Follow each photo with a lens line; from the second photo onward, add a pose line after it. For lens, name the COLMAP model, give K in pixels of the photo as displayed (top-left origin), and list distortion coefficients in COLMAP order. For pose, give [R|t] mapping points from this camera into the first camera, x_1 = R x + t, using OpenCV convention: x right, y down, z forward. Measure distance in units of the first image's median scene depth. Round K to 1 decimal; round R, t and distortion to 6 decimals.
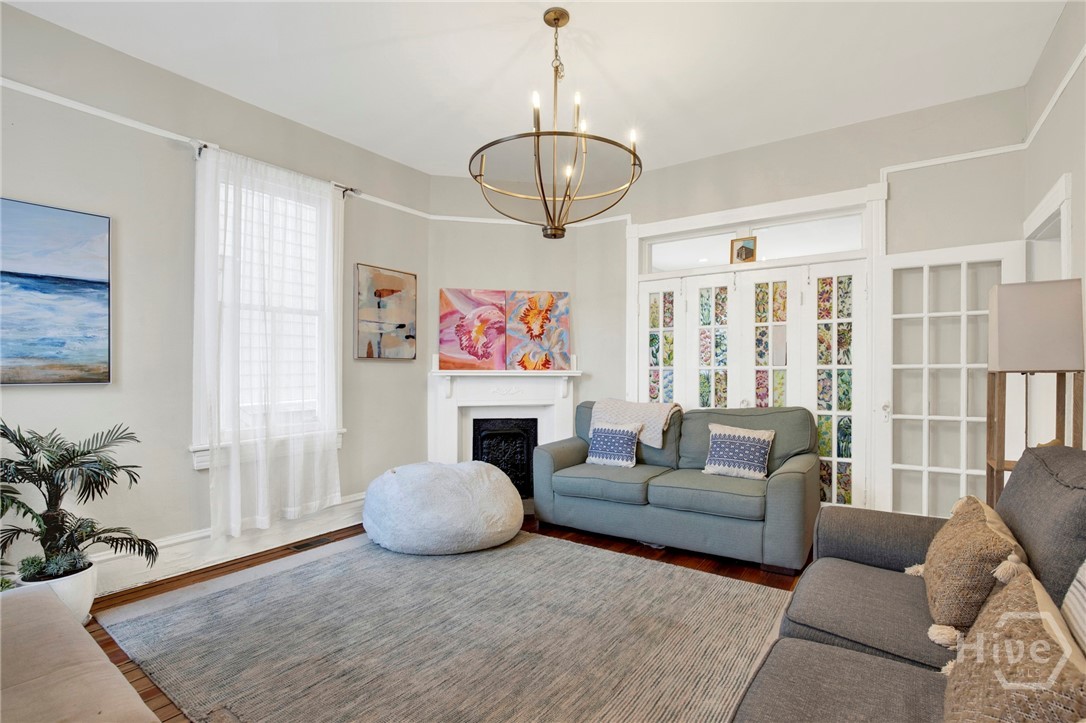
lens RADIAL K [[512.9, 0, 548.7], [0, 512.9, 368.4], [0, 0, 1]] dist [-0.030806, 0.002755]
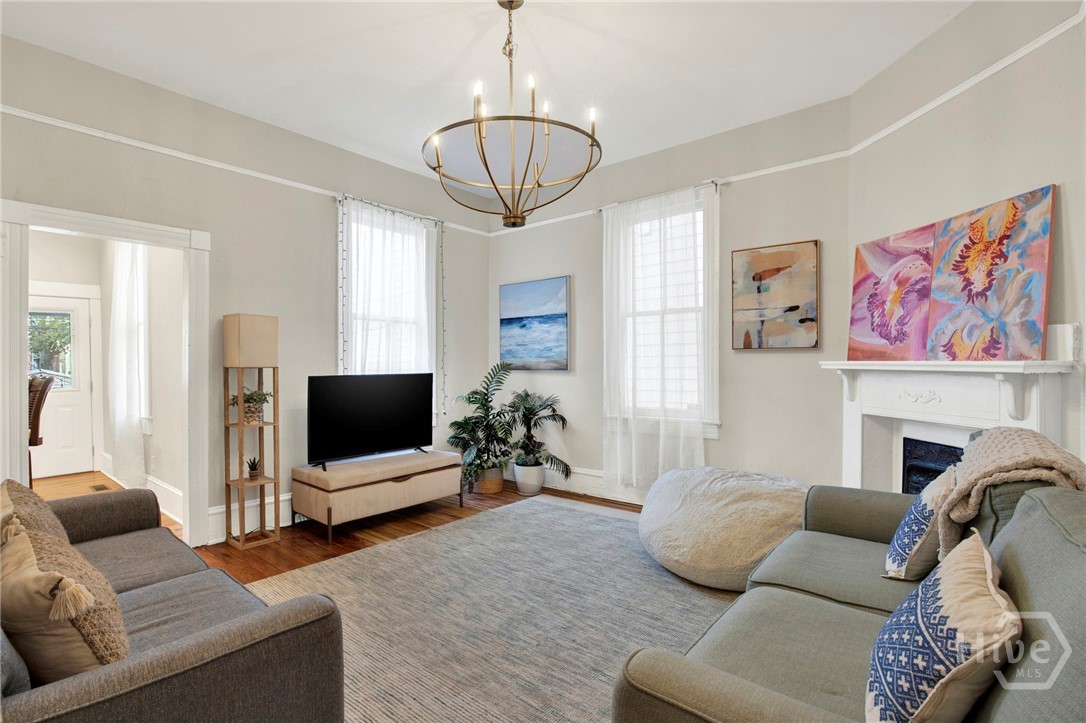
lens RADIAL K [[512.9, 0, 544.6], [0, 512.9, 362.7], [0, 0, 1]] dist [-0.030806, 0.002755]
pose [[-0.087907, -0.001248, -0.996128, 0.945494], [0.010469, 0.999943, -0.002176, 0.004284], [0.996074, -0.010620, -0.087889, 1.117379]]
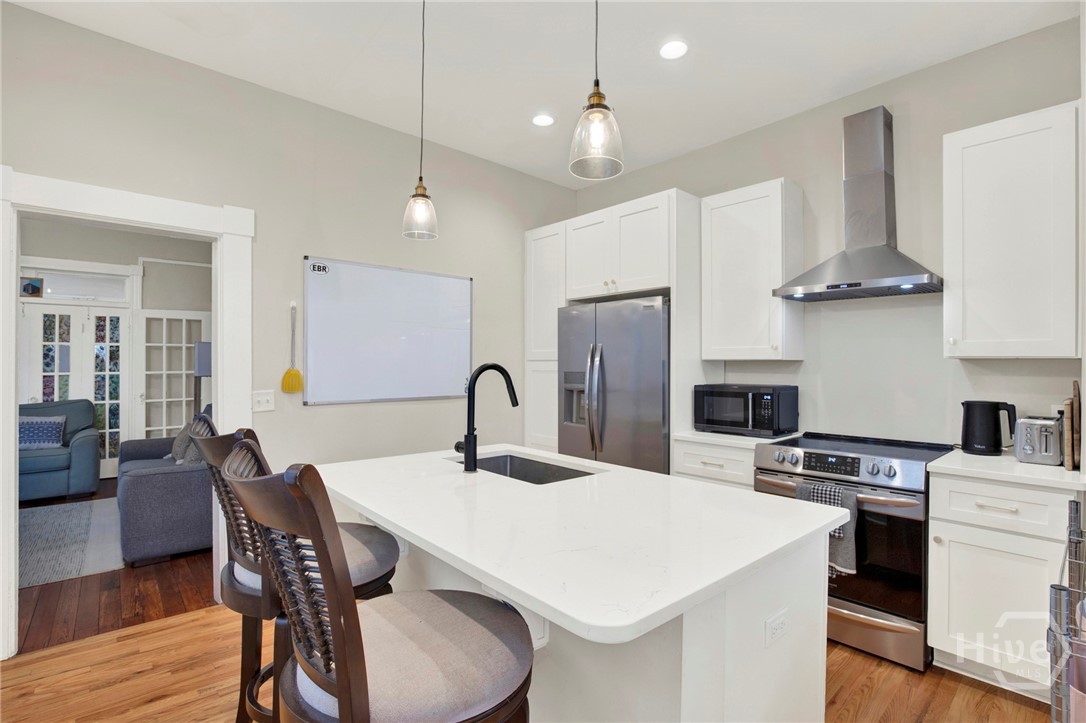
lens RADIAL K [[512.9, 0, 546.9], [0, 512.9, 363.9], [0, 0, 1]] dist [-0.030806, 0.002755]
pose [[0.248354, 0.002506, 0.968666, -0.555582], [0.000489, 0.999996, -0.002713, -0.023826], [-0.968669, 0.001147, 0.248352, -0.653855]]
